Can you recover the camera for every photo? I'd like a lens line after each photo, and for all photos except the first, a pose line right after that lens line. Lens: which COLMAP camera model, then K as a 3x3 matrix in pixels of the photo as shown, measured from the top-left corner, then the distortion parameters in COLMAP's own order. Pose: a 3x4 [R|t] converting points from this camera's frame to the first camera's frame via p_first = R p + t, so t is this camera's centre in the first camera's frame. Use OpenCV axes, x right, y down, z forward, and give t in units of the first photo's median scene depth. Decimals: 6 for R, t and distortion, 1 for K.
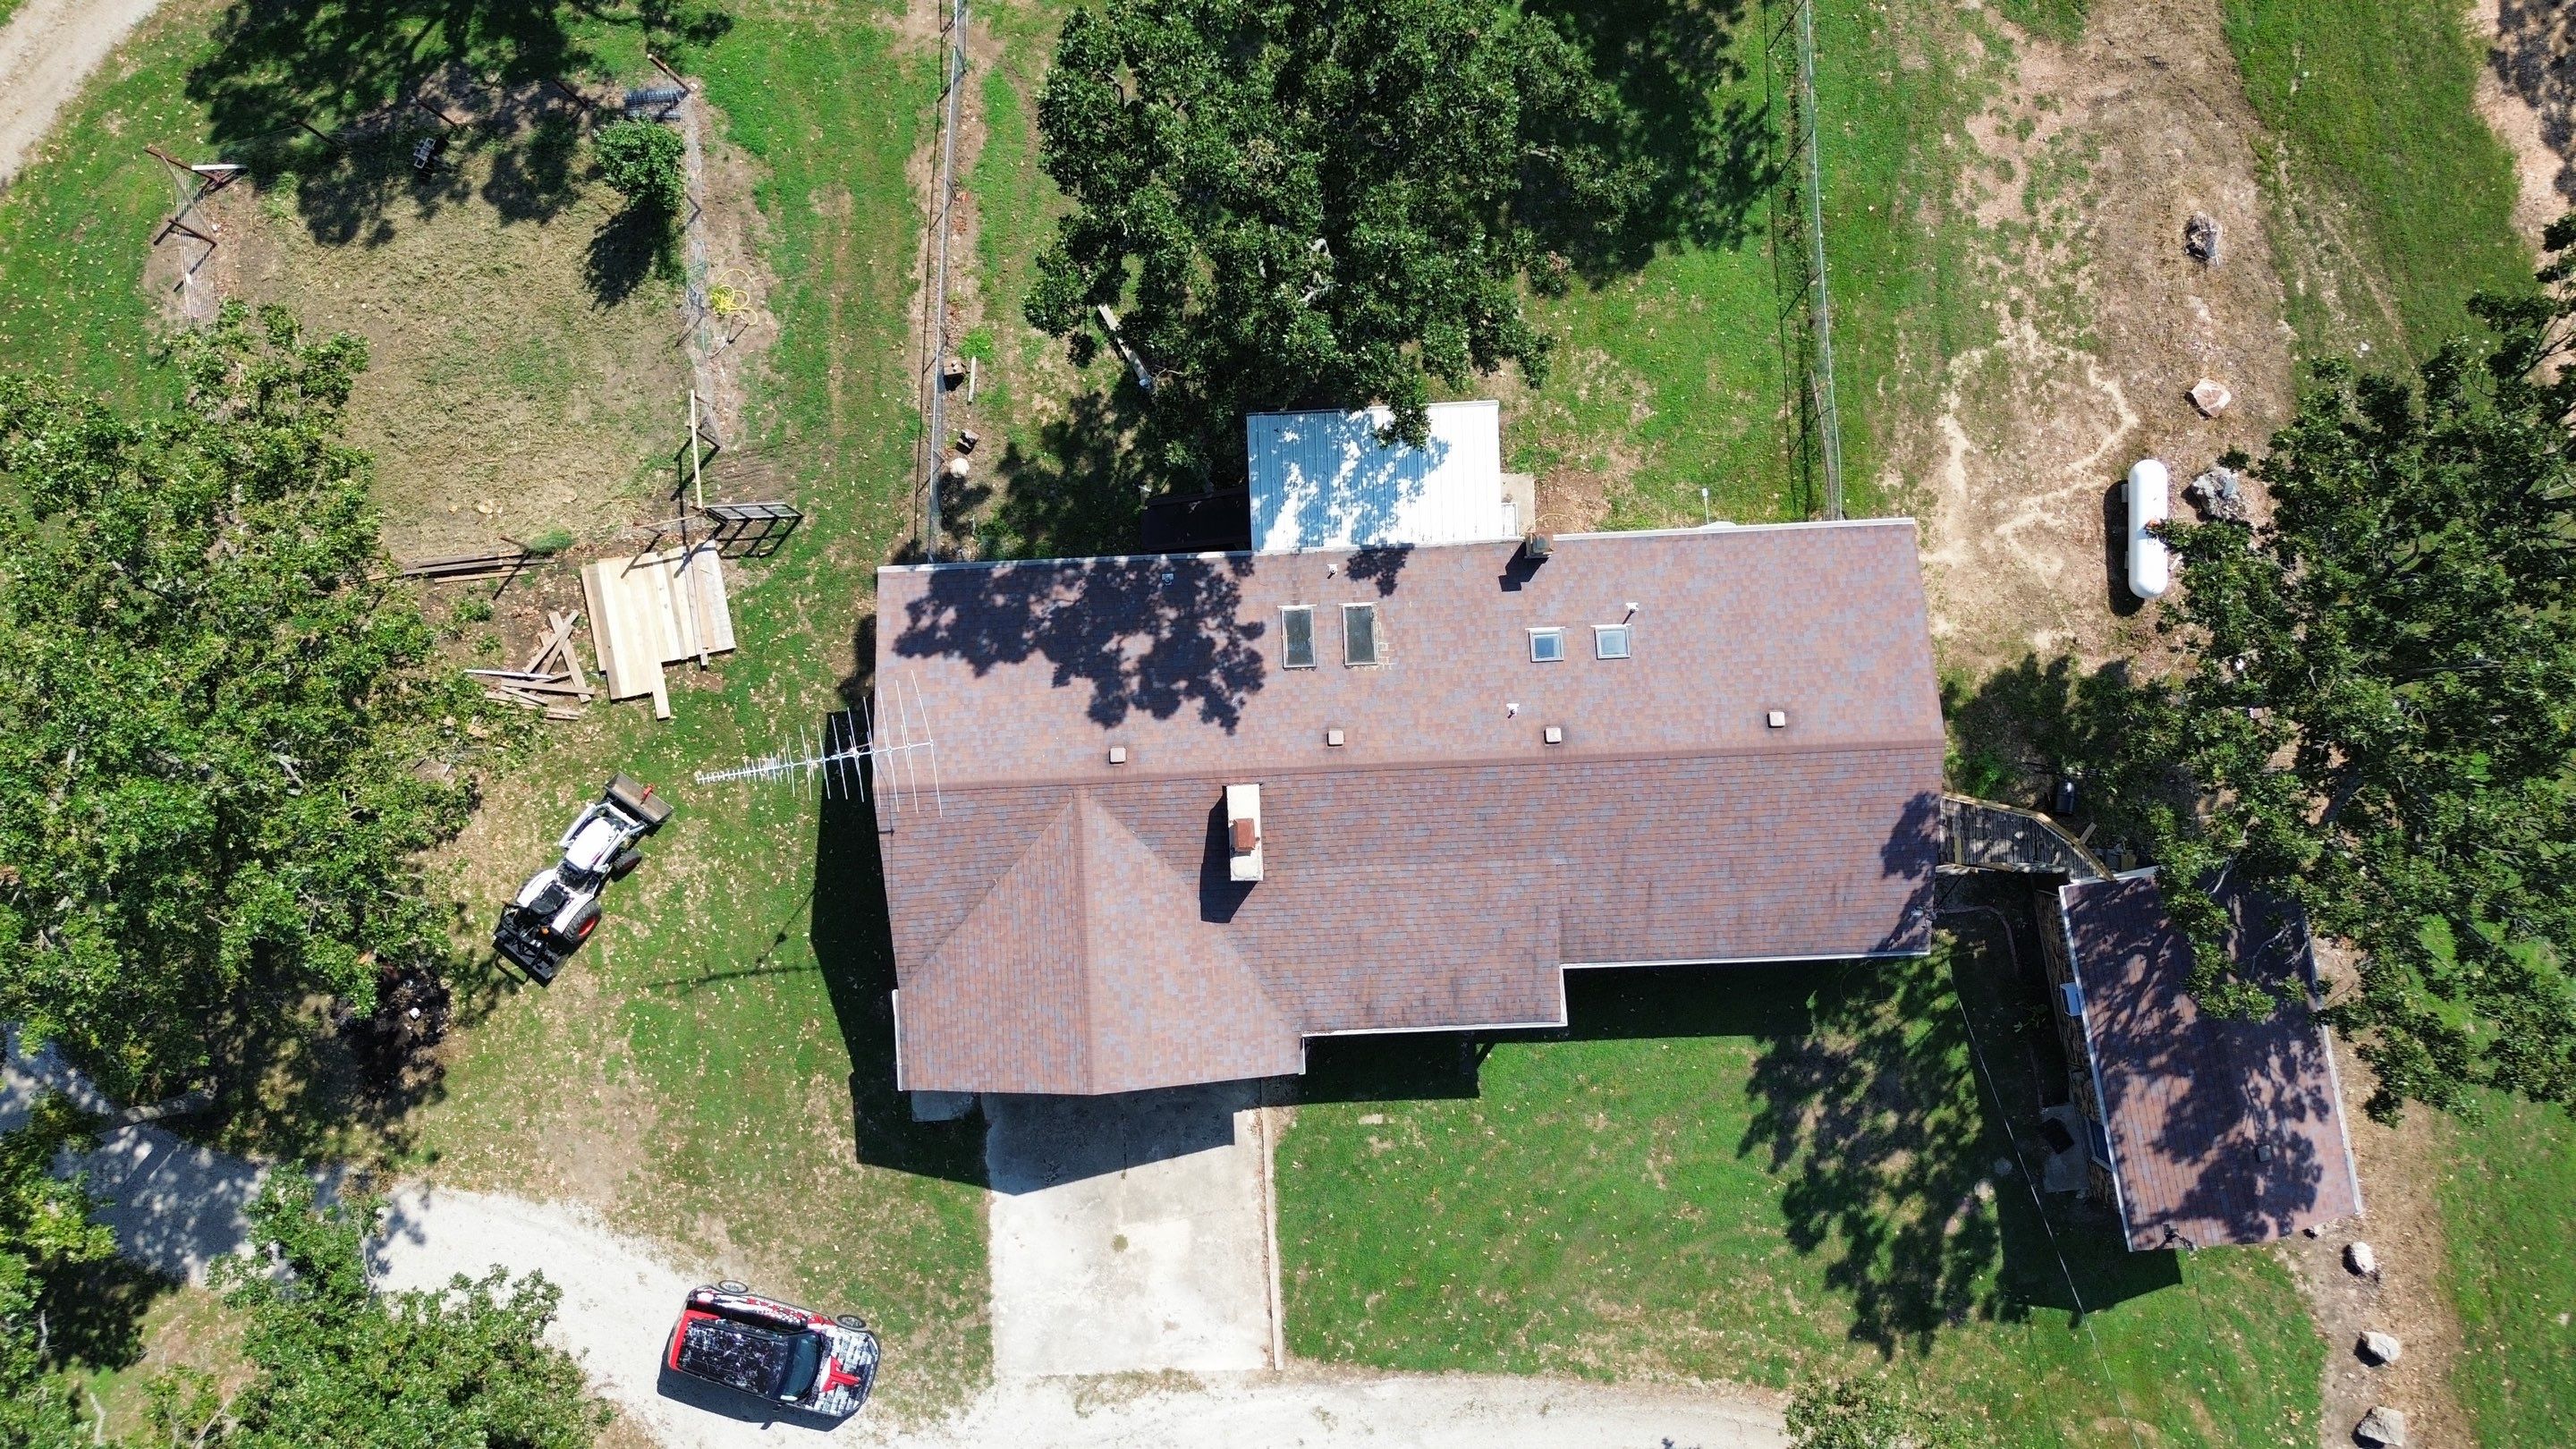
lens RADIAL K [[1851.1, 0, 1290.5], [0, 1851.1, 724.8], [0, 0, 1]] dist [0.036272, -0.021145]
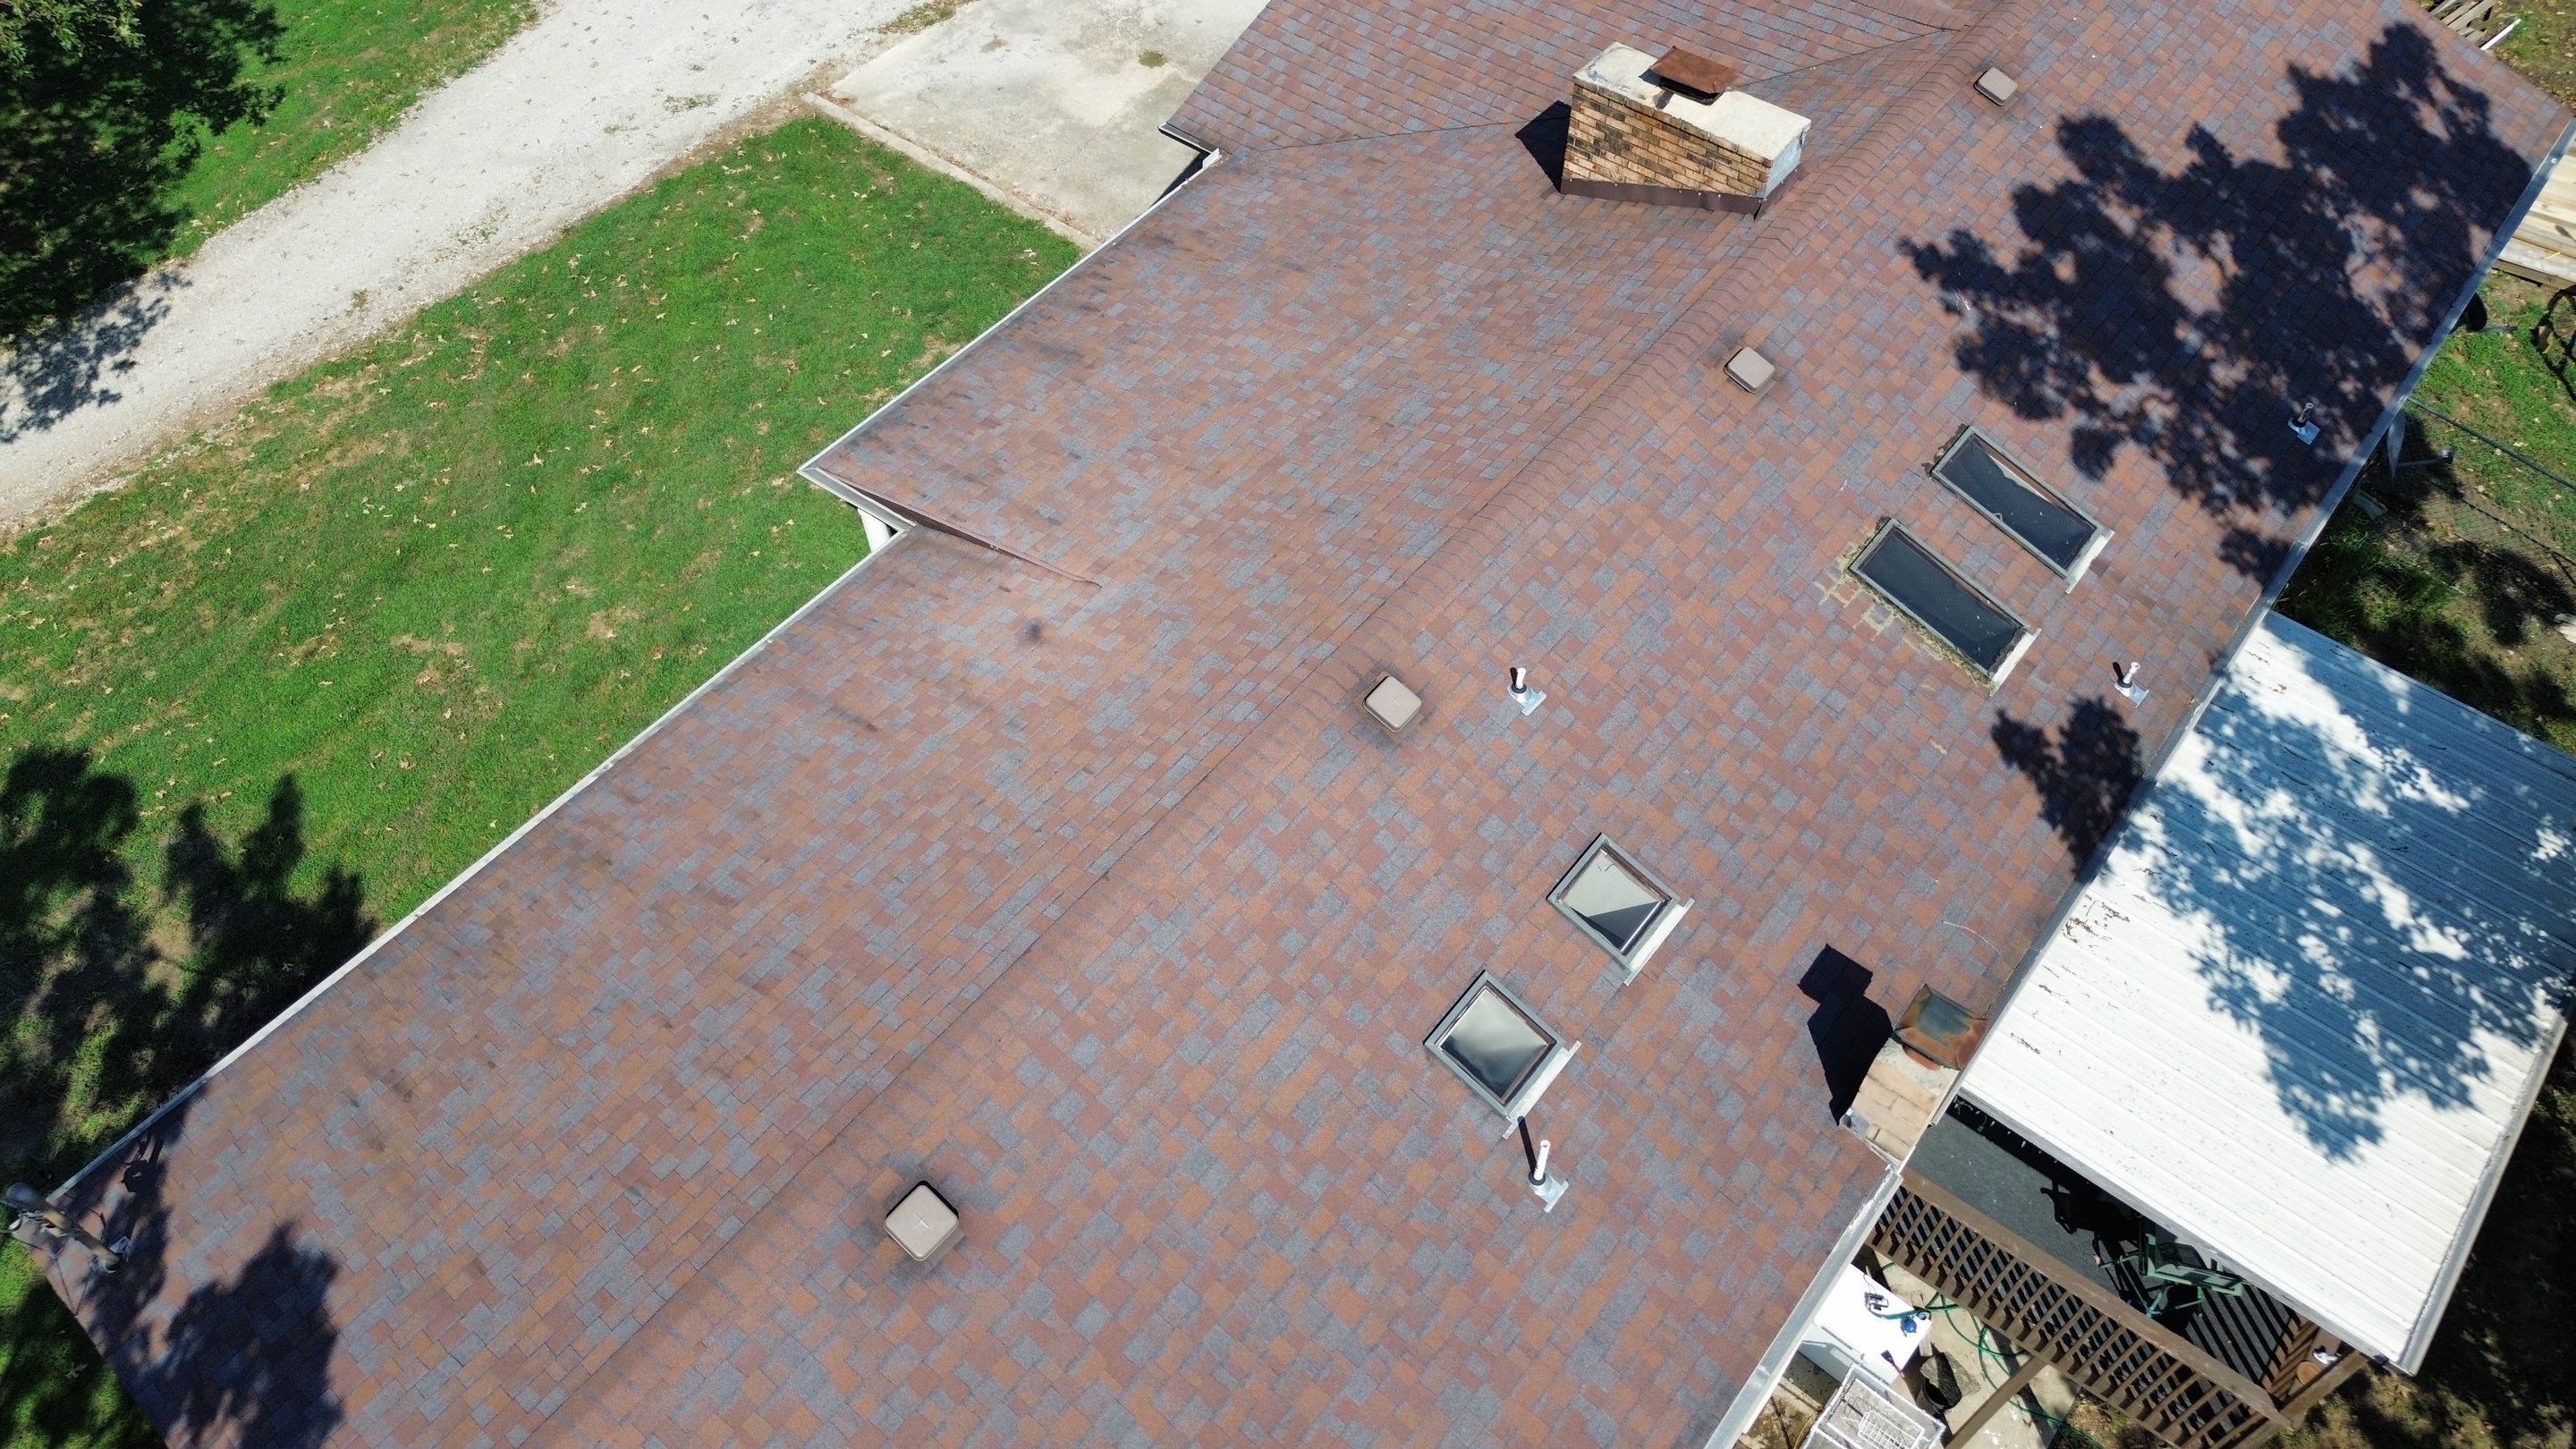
lens RADIAL K [[1851.1, 0, 1292.3], [0, 1851.1, 723.8], [0, 0, 1]] dist [0.036272, -0.021145]
pose [[-0.659359, 0.612360, -0.436190, 0.289541], [-0.751633, -0.523673, 0.401017, -0.109465], [0.017145, 0.592269, 0.805558, 0.712079]]
